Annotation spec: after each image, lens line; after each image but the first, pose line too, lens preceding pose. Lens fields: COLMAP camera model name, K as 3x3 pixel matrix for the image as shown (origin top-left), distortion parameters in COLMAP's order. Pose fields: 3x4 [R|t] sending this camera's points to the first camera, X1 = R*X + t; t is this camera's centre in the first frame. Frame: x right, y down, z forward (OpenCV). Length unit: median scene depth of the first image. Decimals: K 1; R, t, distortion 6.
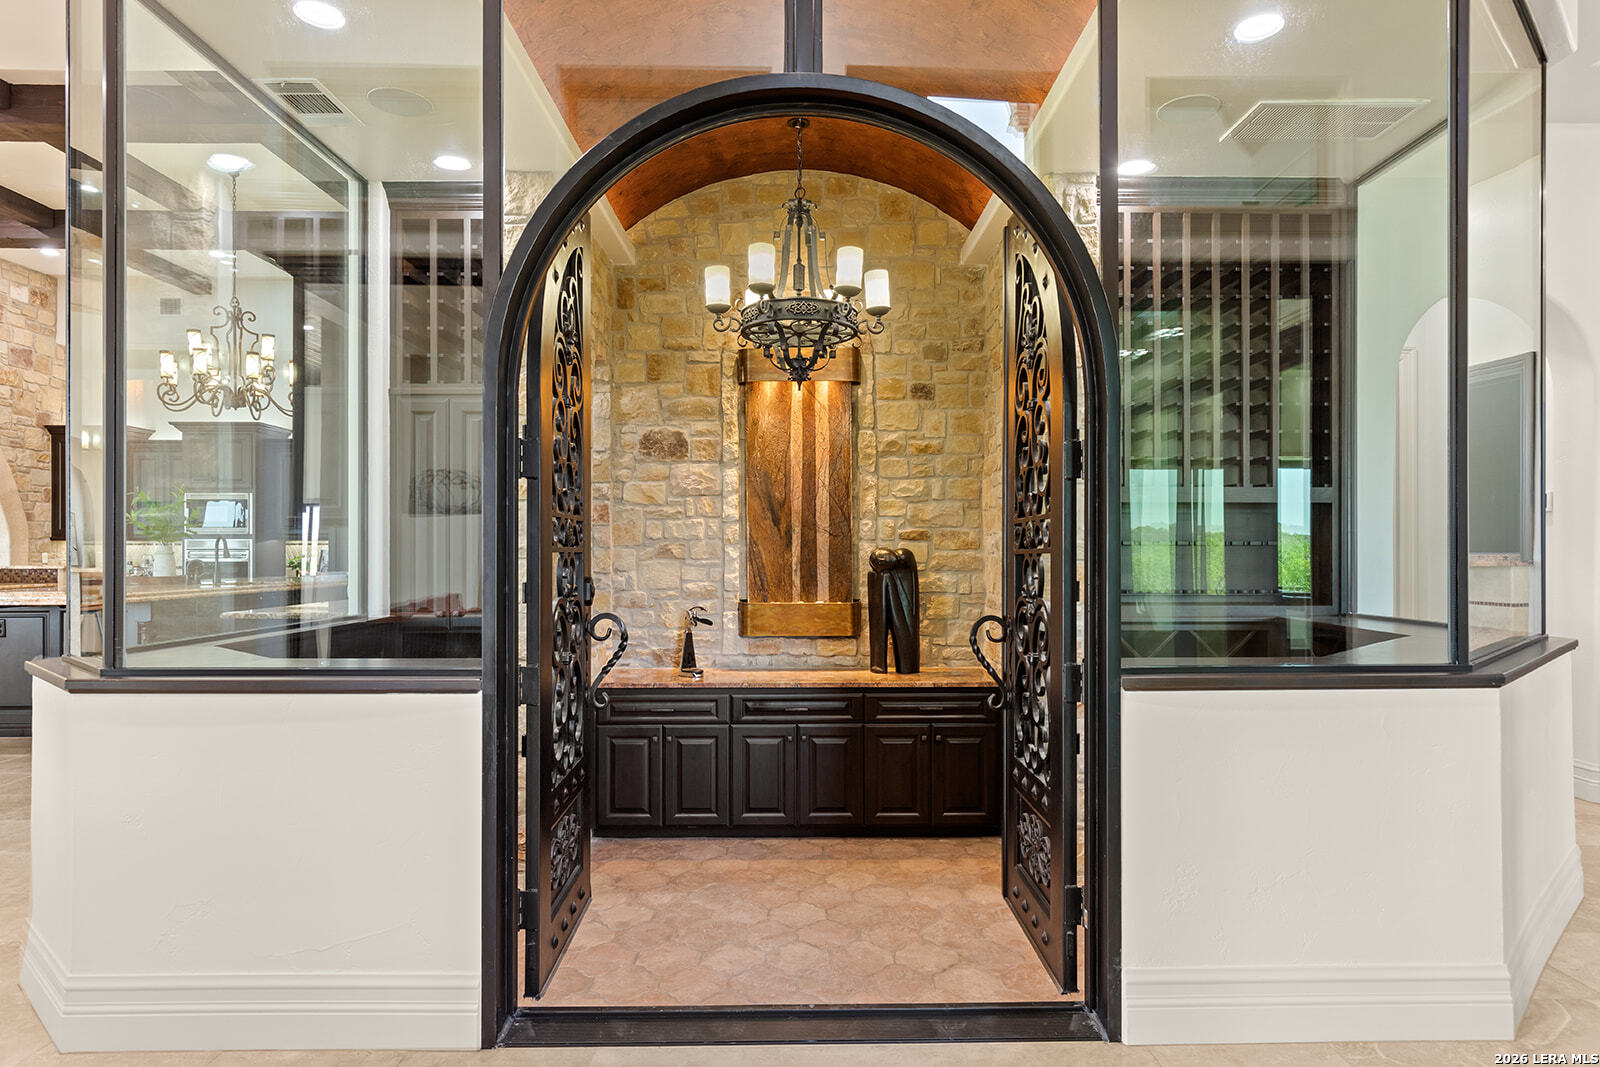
lens RADIAL K [[957.7, 0, 801.7], [0, 957.7, 543.1], [0, 0, 1]] dist [0.006508, 0.000101]
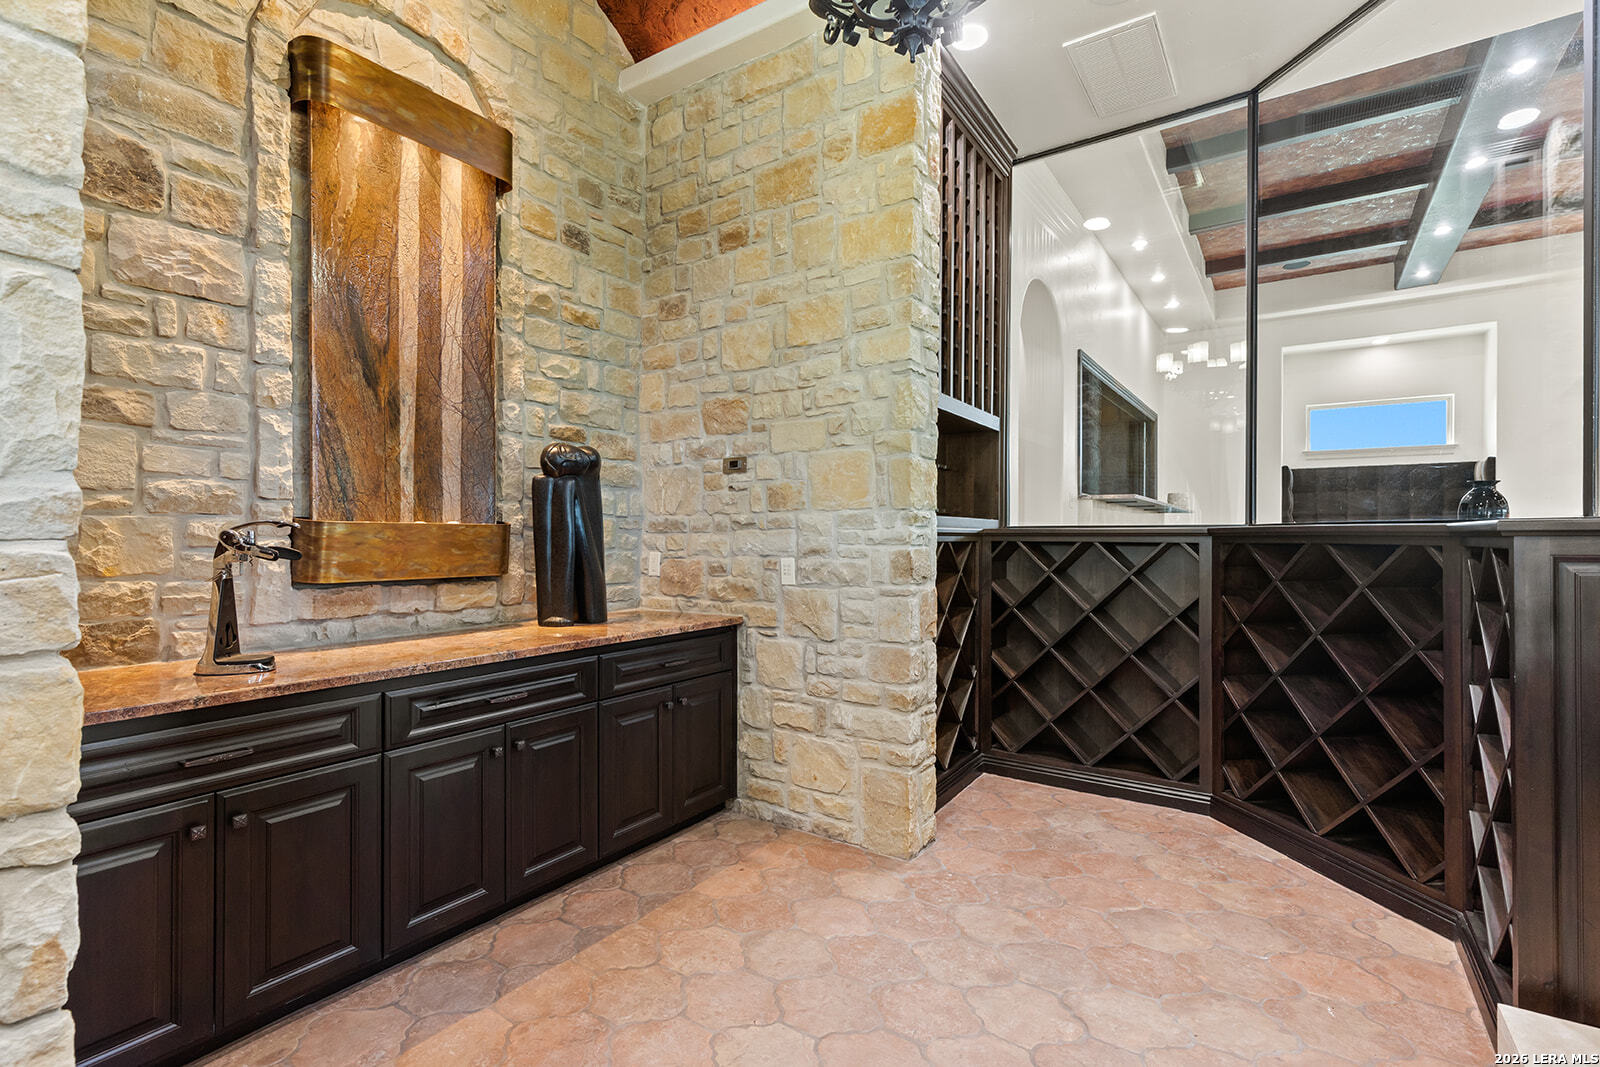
lens RADIAL K [[730.6, 0, 802.1], [0, 730.6, 536.3], [0, 0, 1]] dist [0.001365, 0.000021]
pose [[0.556100, 0.003813, 0.831106, -0.242493], [-0.010258, 0.999945, 0.002276, 0.065976], [-0.831052, -0.009791, 0.556109, 0.547232]]
